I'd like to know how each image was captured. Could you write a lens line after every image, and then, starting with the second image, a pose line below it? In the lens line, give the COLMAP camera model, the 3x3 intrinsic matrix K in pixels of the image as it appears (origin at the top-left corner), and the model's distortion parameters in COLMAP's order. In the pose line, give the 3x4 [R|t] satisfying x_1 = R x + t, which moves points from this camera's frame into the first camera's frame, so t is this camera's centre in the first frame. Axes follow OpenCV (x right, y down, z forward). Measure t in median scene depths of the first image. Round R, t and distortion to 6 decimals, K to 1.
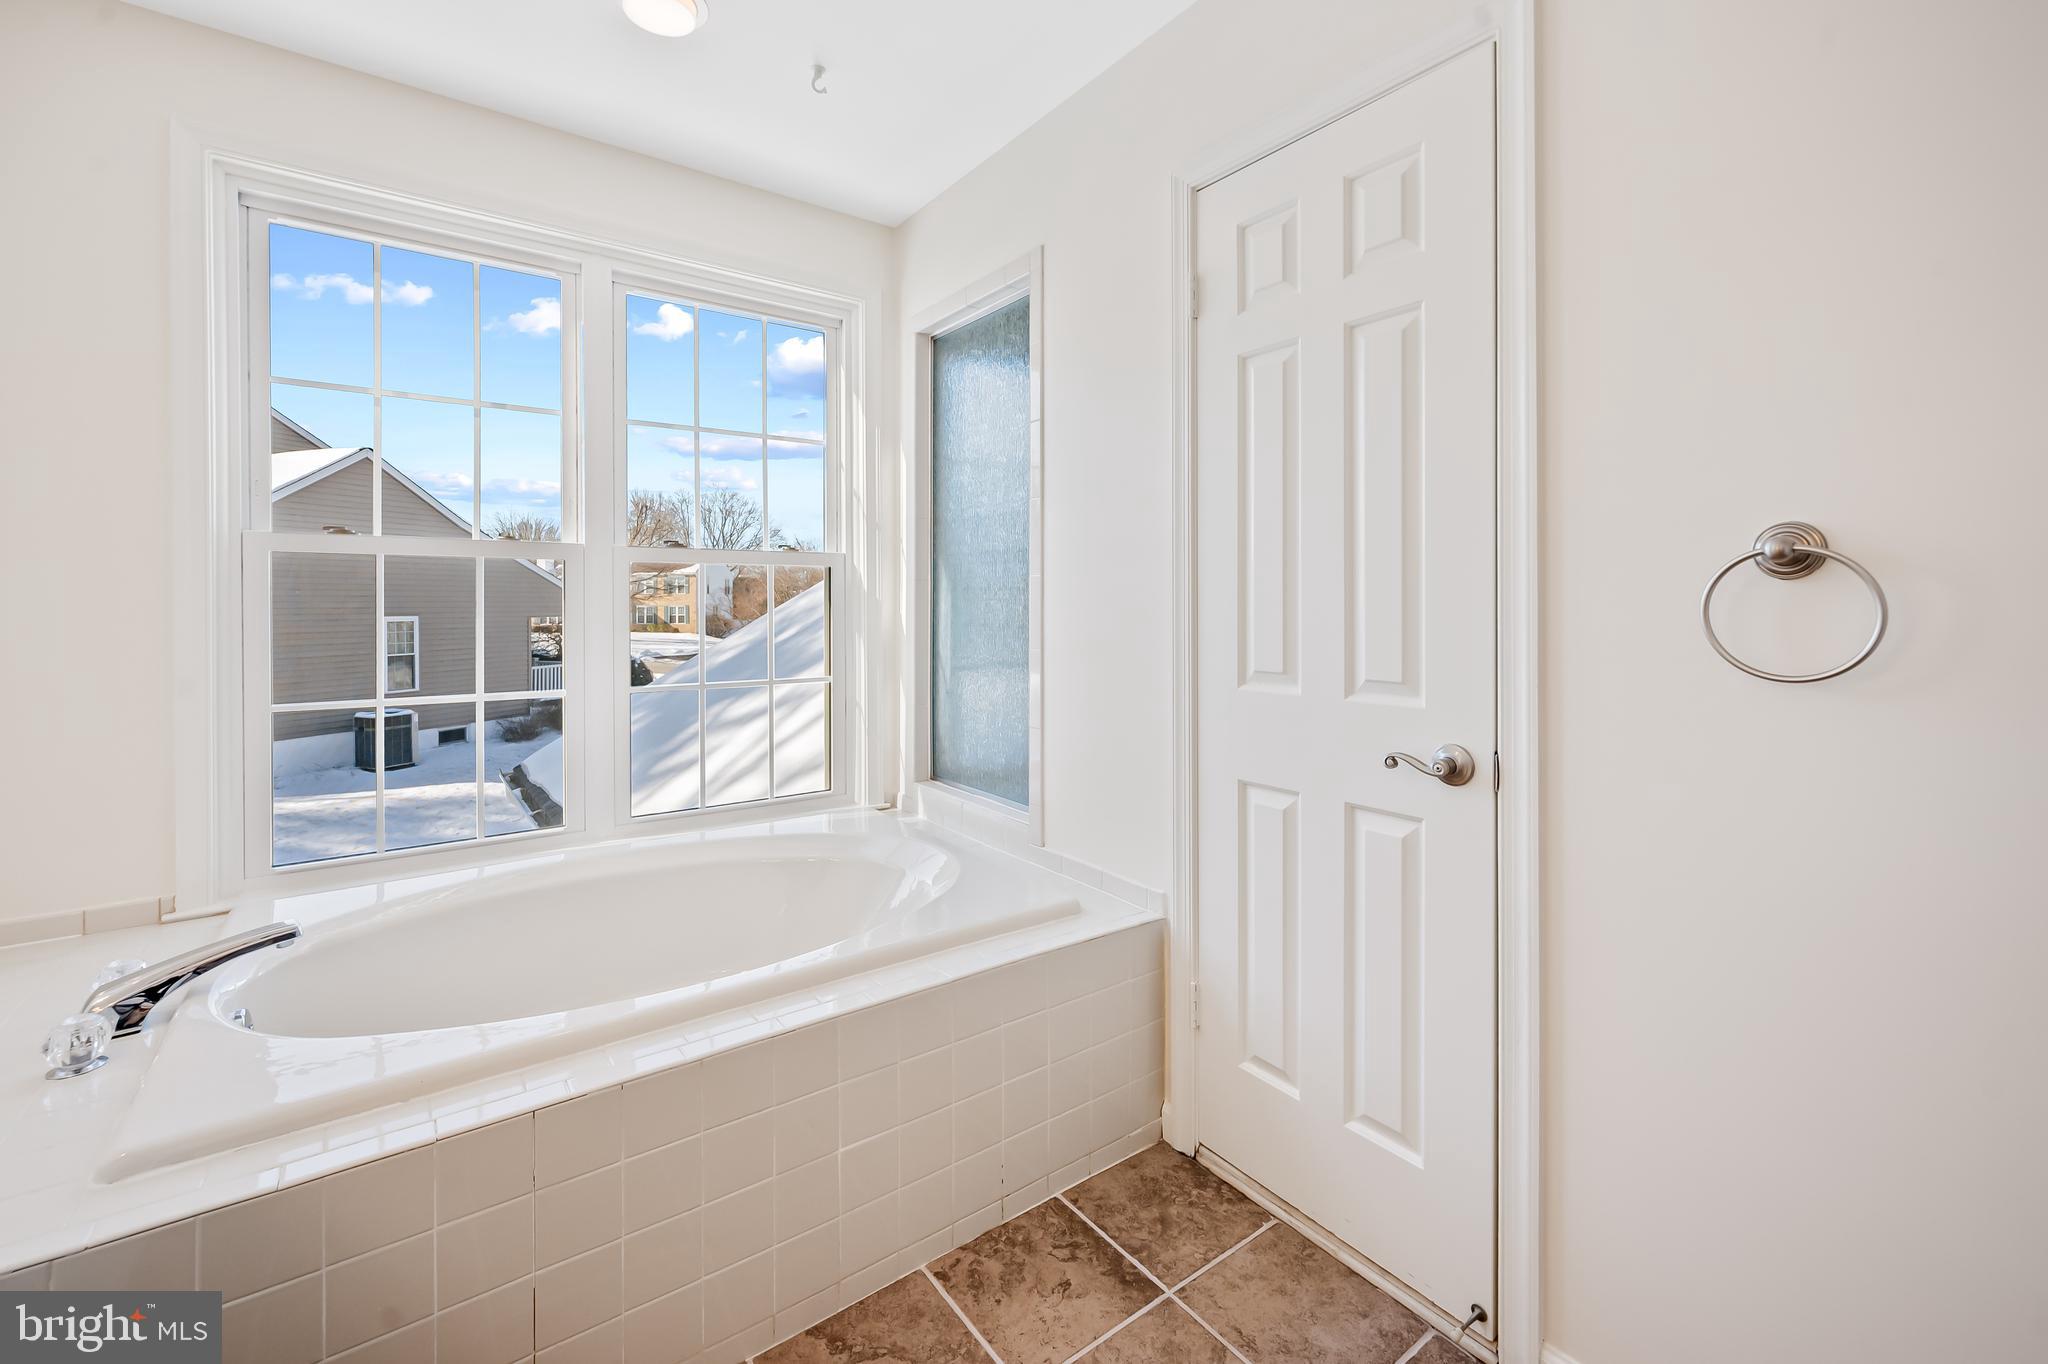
lens RADIAL K [[860.5, 0, 1038.1], [0, 860.5, 607.4], [0, 0, 1]] dist [-0.000431, -0.000184]
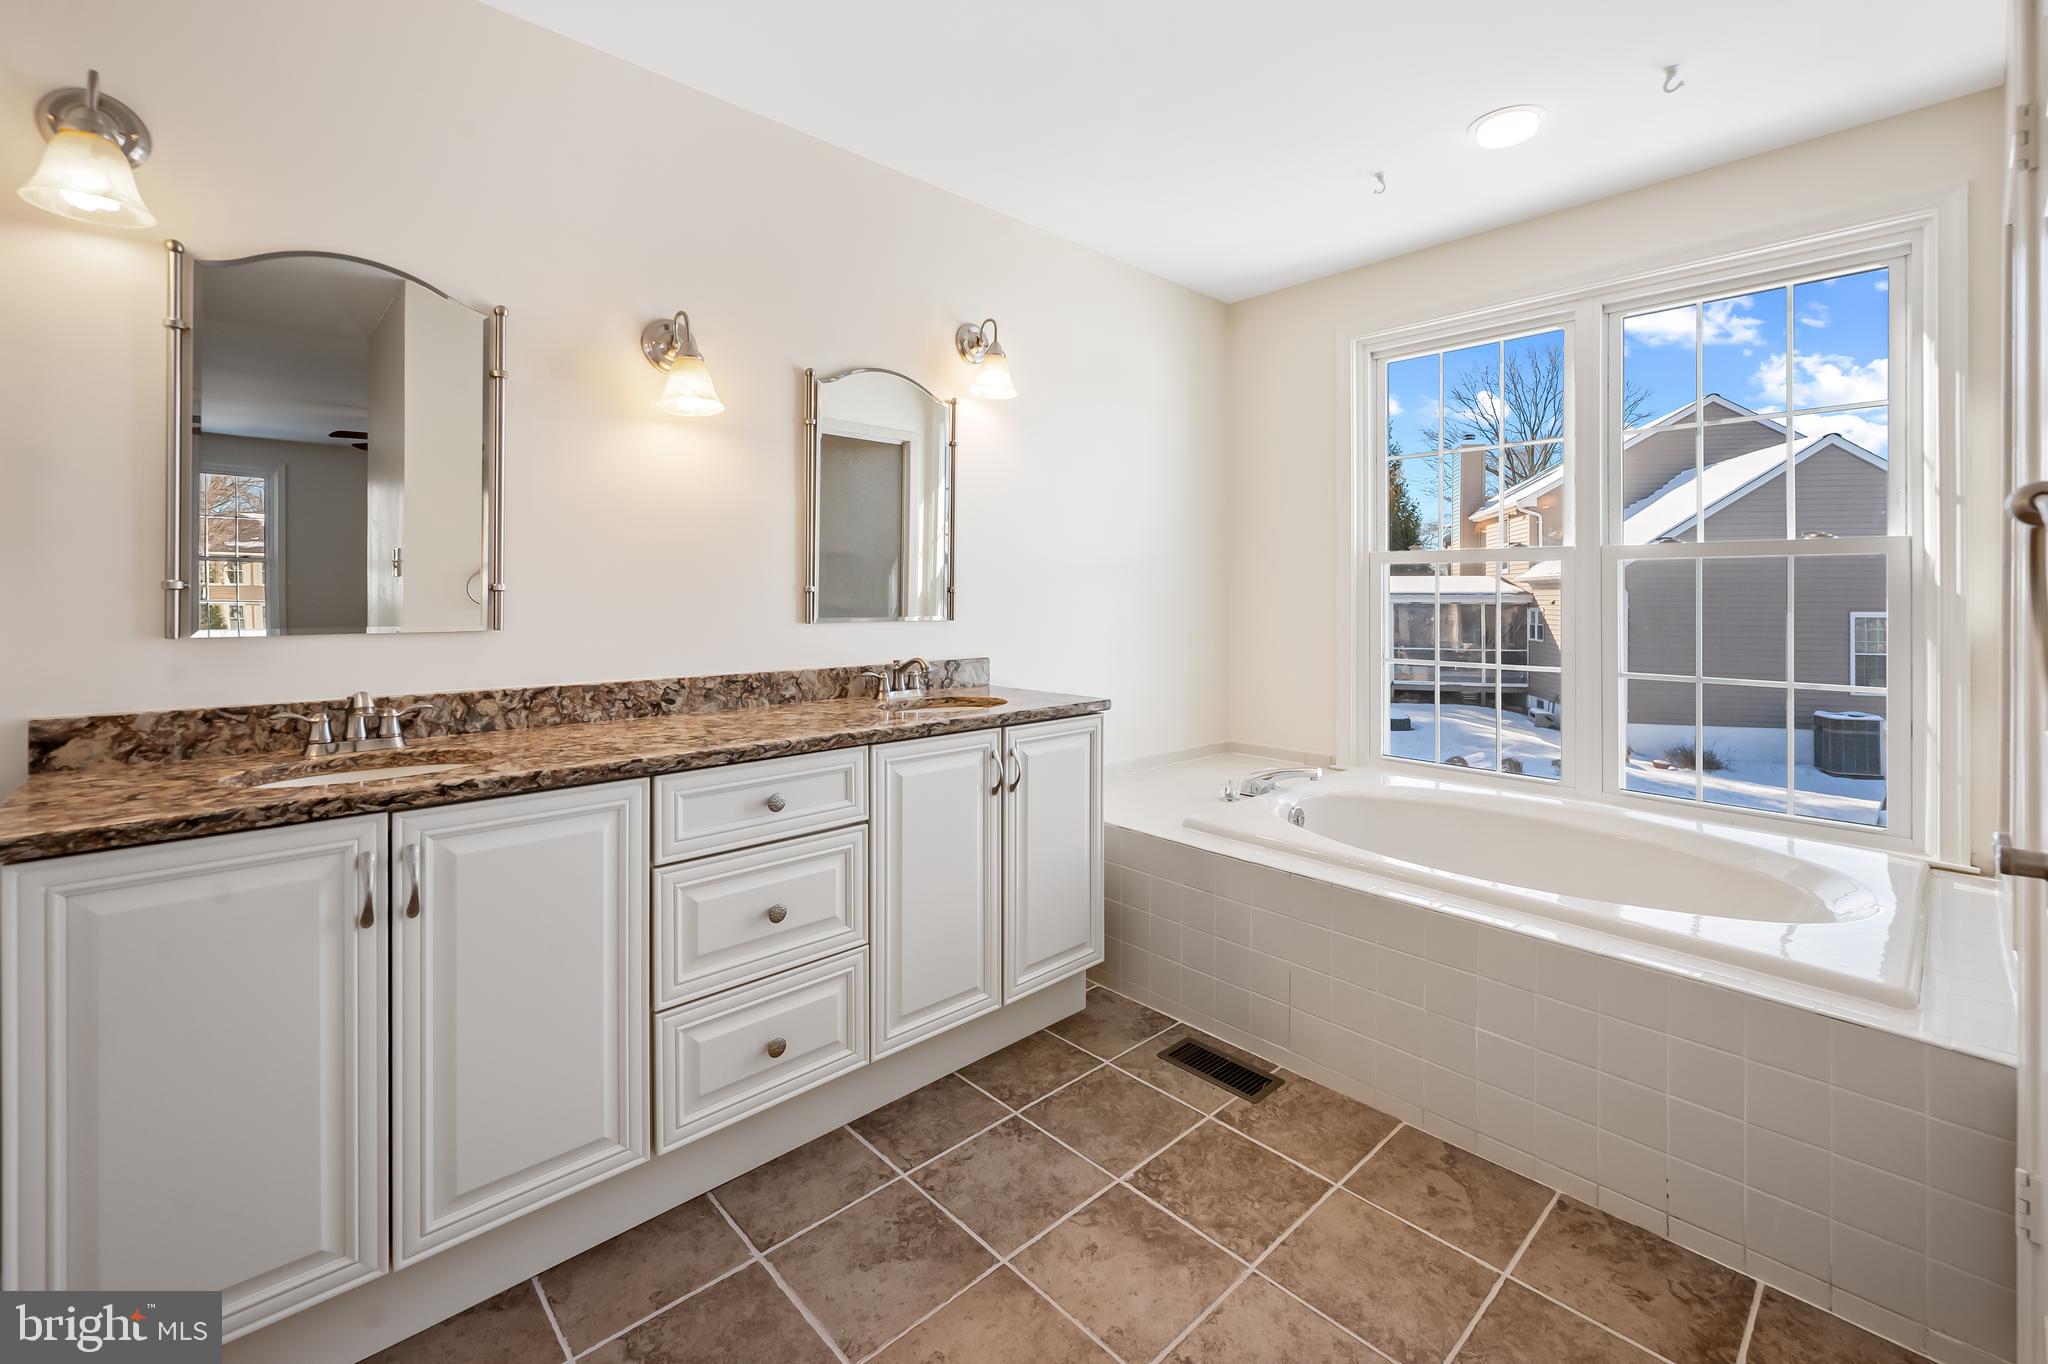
lens RADIAL K [[860.5, 0, 1032.2], [0, 860.5, 591.3], [0, 0, 1]] dist [-0.000431, -0.000184]
pose [[0.107352, -0.001124, -0.994220, 0.869734], [-0.011358, 0.999933, -0.002357, 0.002643], [0.994156, 0.011546, 0.107332, 0.189916]]
